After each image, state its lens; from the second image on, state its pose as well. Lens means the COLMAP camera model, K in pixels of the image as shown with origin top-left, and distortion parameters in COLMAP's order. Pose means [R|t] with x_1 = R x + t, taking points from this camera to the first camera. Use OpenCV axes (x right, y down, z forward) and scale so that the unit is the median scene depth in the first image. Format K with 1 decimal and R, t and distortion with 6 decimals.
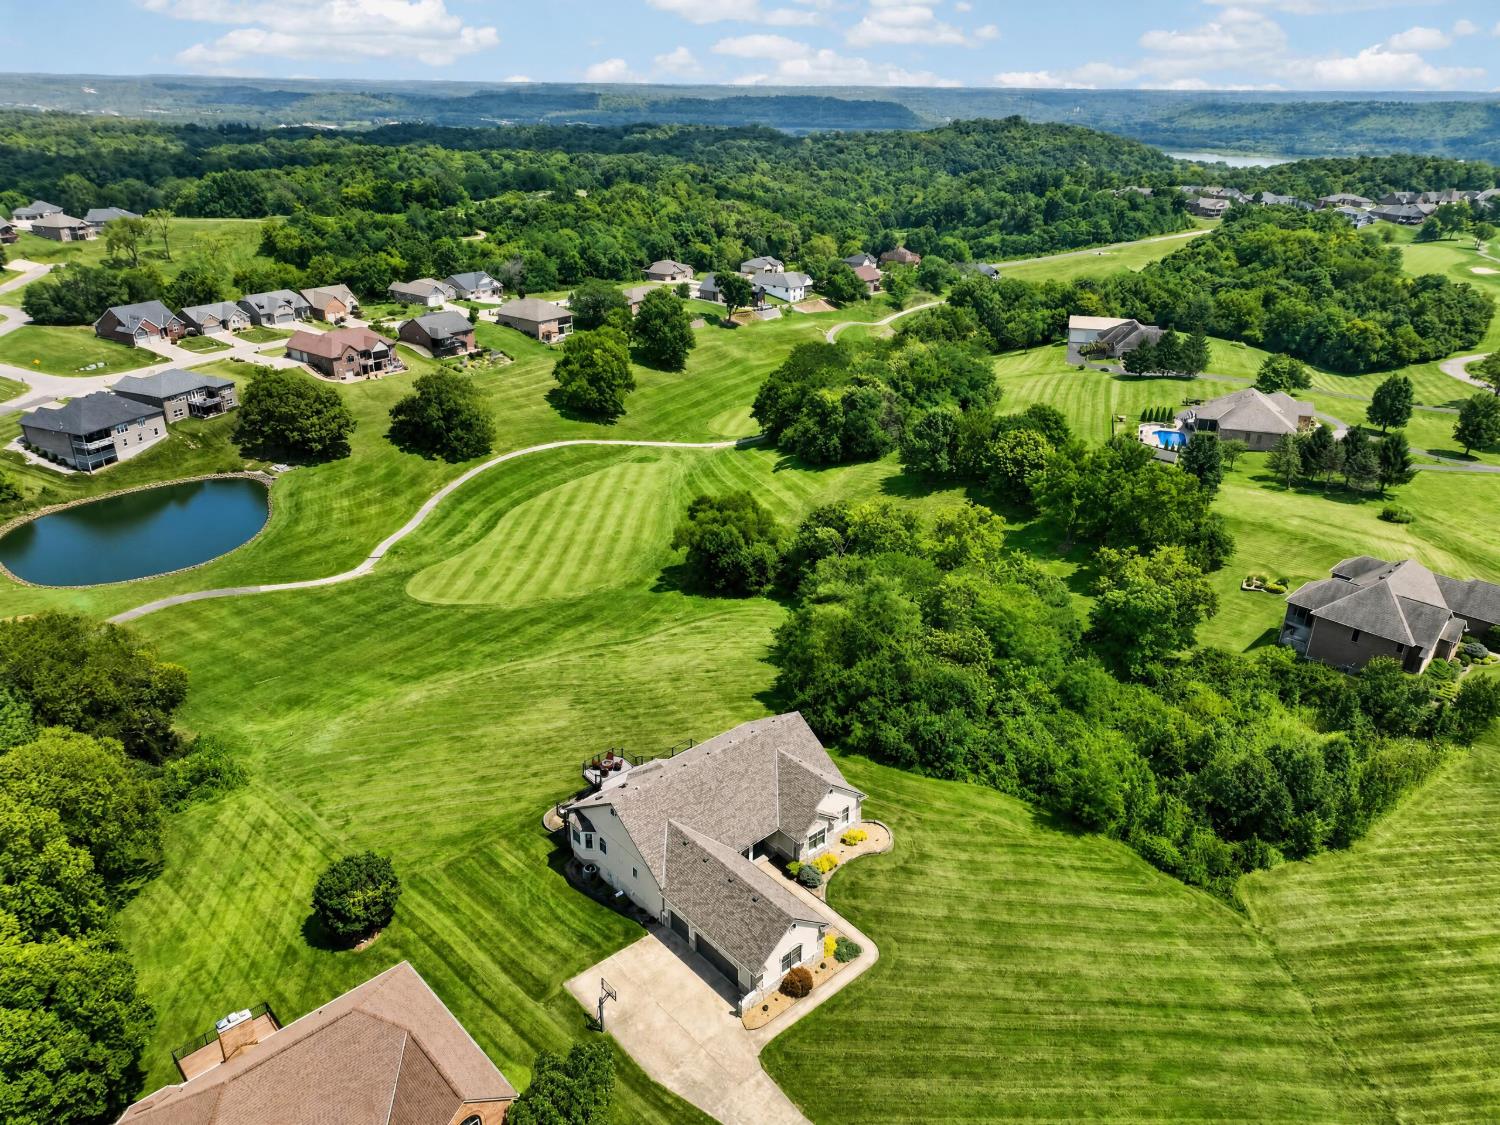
lens RADIAL K [[1048.4, 0, 738.2], [0, 1048.4, 567.3], [0, 0, 1]] dist [0.003976, 0.014432]
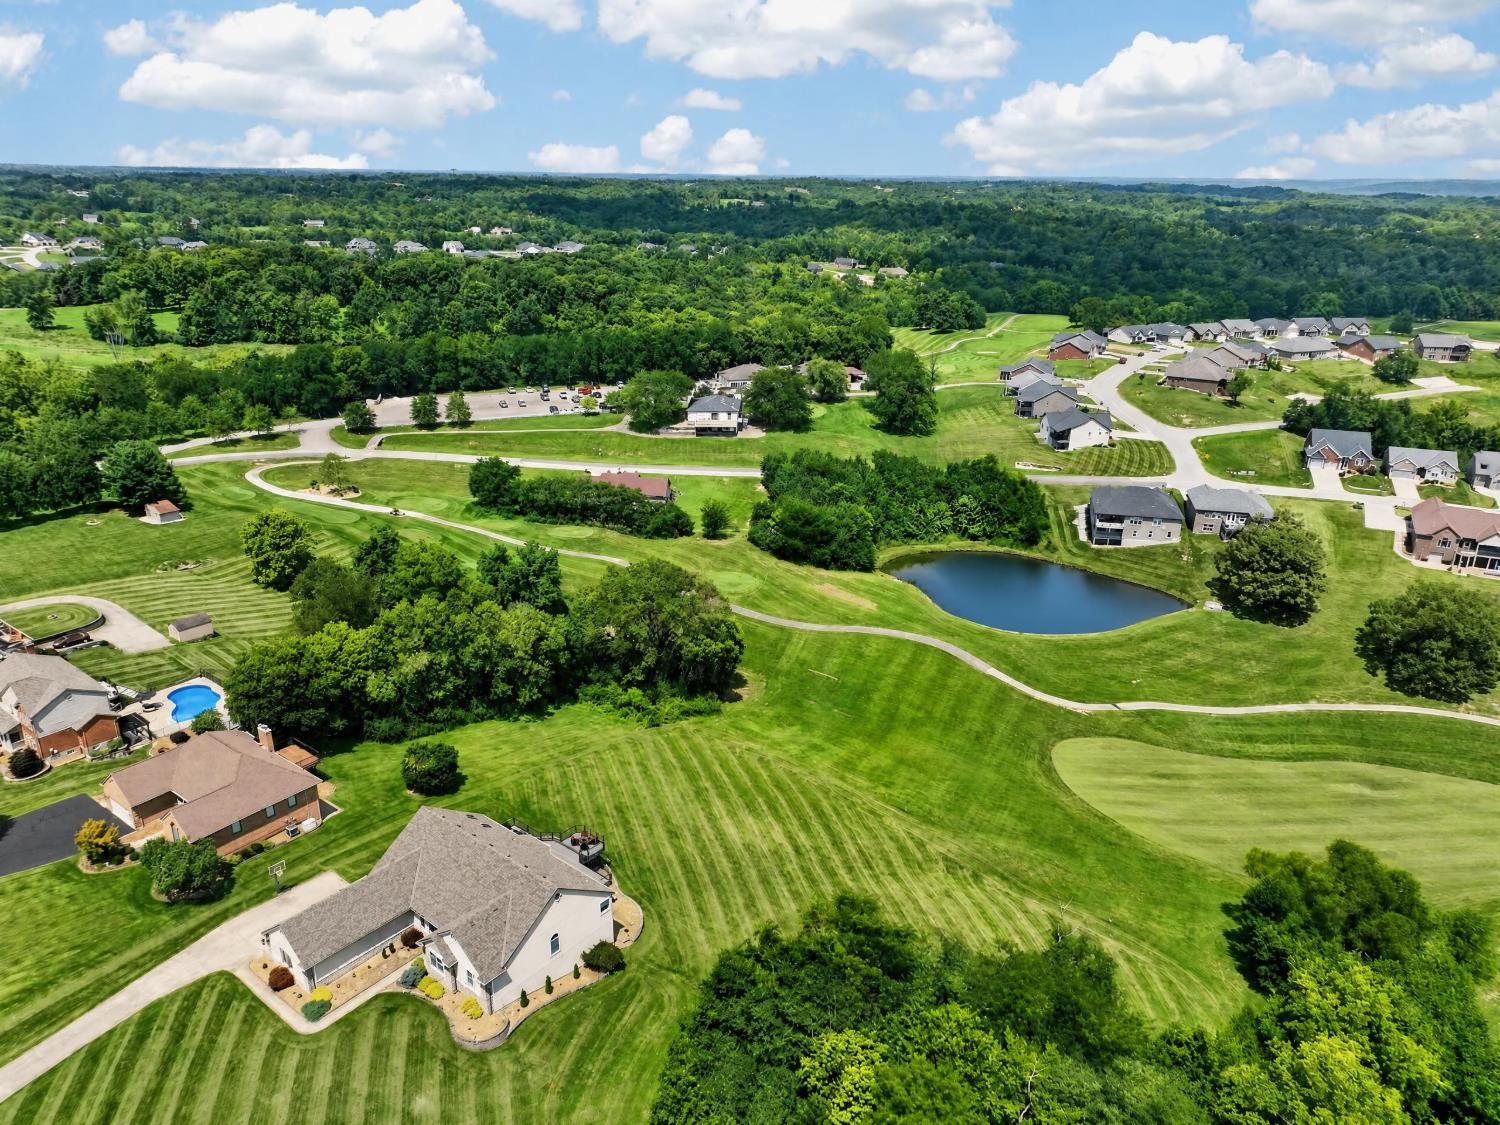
lens RADIAL K [[1048.4, 0, 776.7], [0, 1048.4, 571.4], [0, 0, 1]] dist [0.003976, 0.014432]
pose [[0.169627, 0.339432, -0.925209, 0.369588], [-0.416037, 0.875721, 0.245000, -0.183803], [0.893387, 0.343363, 0.289763, 0.326200]]
